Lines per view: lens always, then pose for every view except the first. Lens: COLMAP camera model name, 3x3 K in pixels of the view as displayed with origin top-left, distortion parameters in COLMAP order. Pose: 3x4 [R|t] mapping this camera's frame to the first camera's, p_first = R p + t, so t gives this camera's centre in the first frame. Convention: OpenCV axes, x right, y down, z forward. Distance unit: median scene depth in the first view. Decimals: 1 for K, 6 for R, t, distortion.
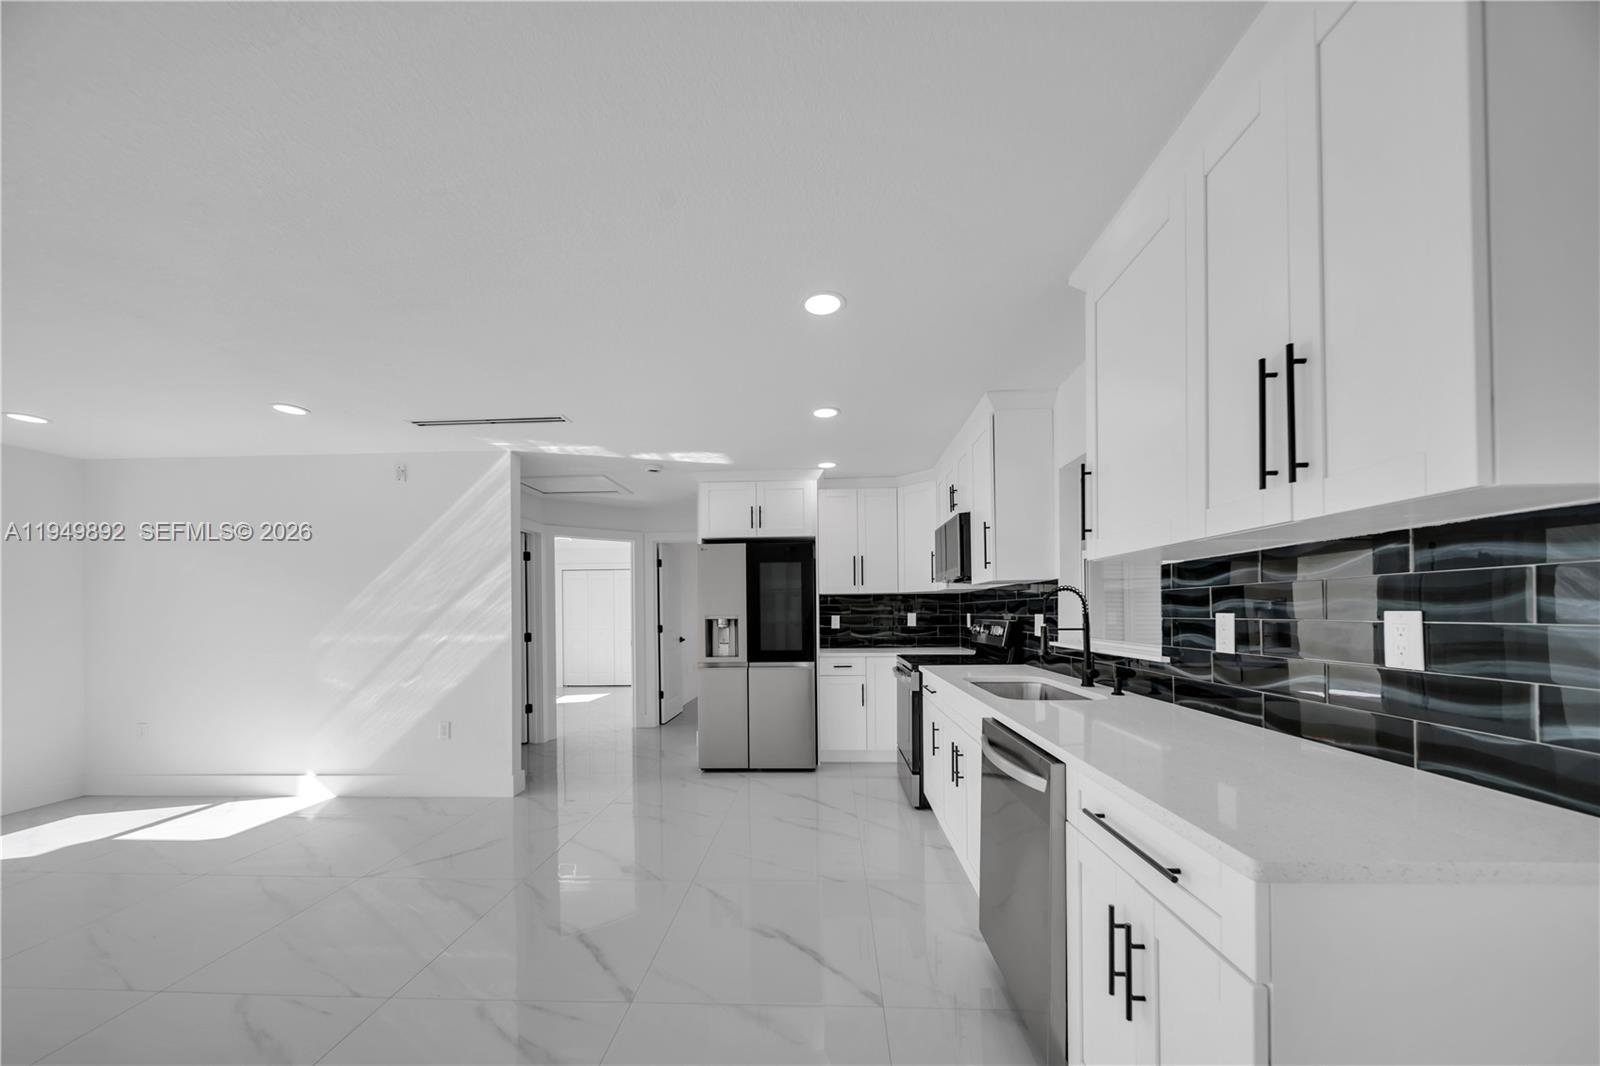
lens RADIAL K [[552.3, 0, 805.0], [0, 552.3, 609.3], [0, 0, 1]] dist [-0.001716, -0.000195]
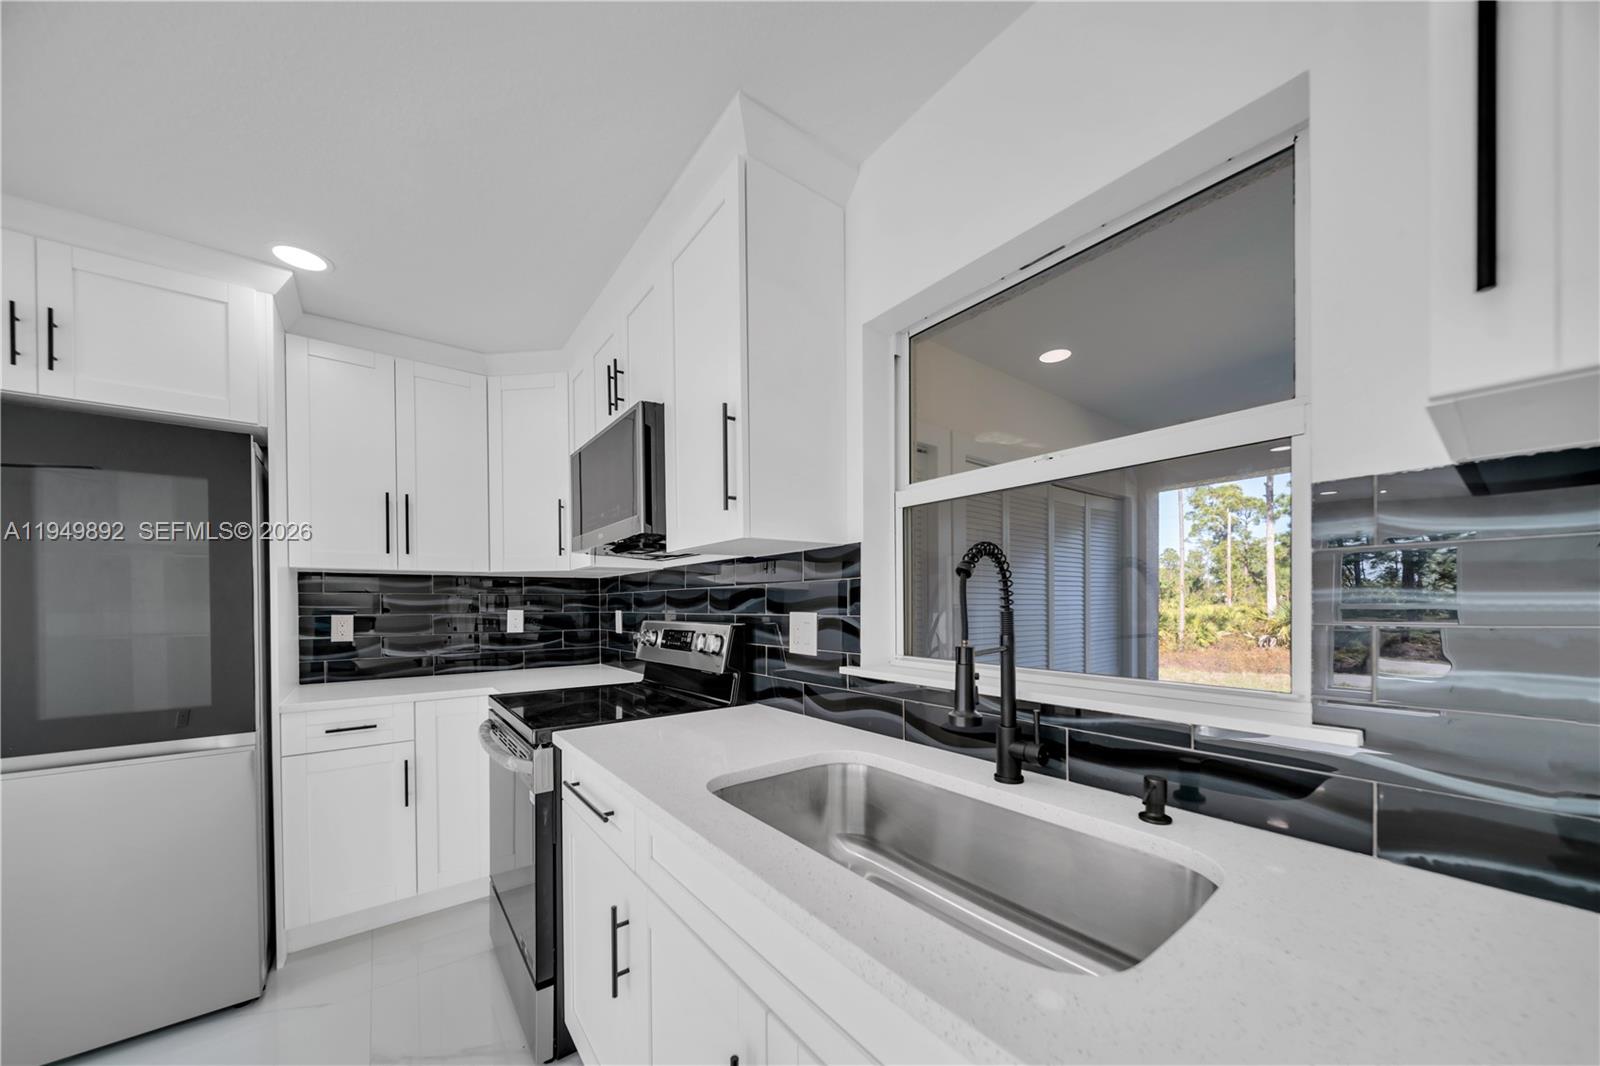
lens RADIAL K [[552.3, 0, 804.0], [0, 552.3, 606.1], [0, 0, 1]] dist [-0.001716, -0.000195]
pose [[0.763951, 0.001267, 0.645273, 0.062748], [-0.002643, 0.999996, 0.001165, 0.001929], [-0.645269, -0.002596, 0.763951, 0.437344]]
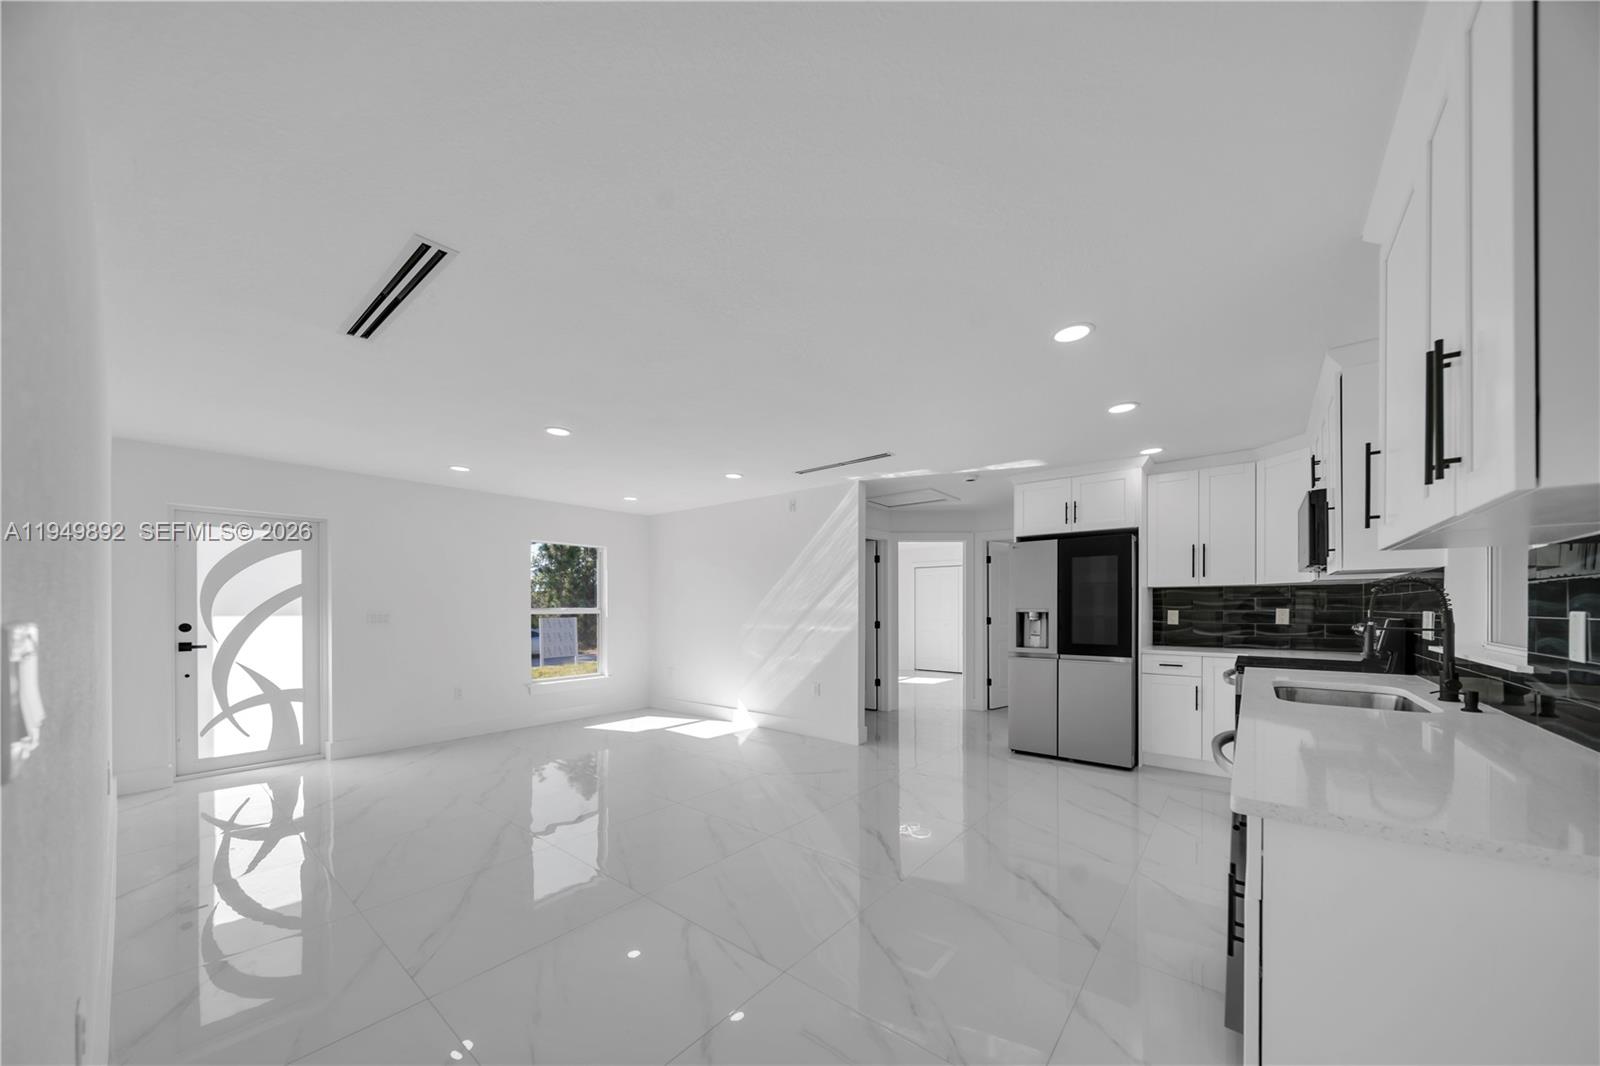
lens RADIAL K [[552.3, 0, 805.7], [0, 552.3, 612.0], [0, 0, 1]] dist [-0.001716, -0.000195]
pose [[0.803353, 0.013240, -0.595355, 0.132824], [-0.002806, 0.999826, 0.018448, -0.001494], [0.595496, -0.013150, 0.803251, -0.114005]]
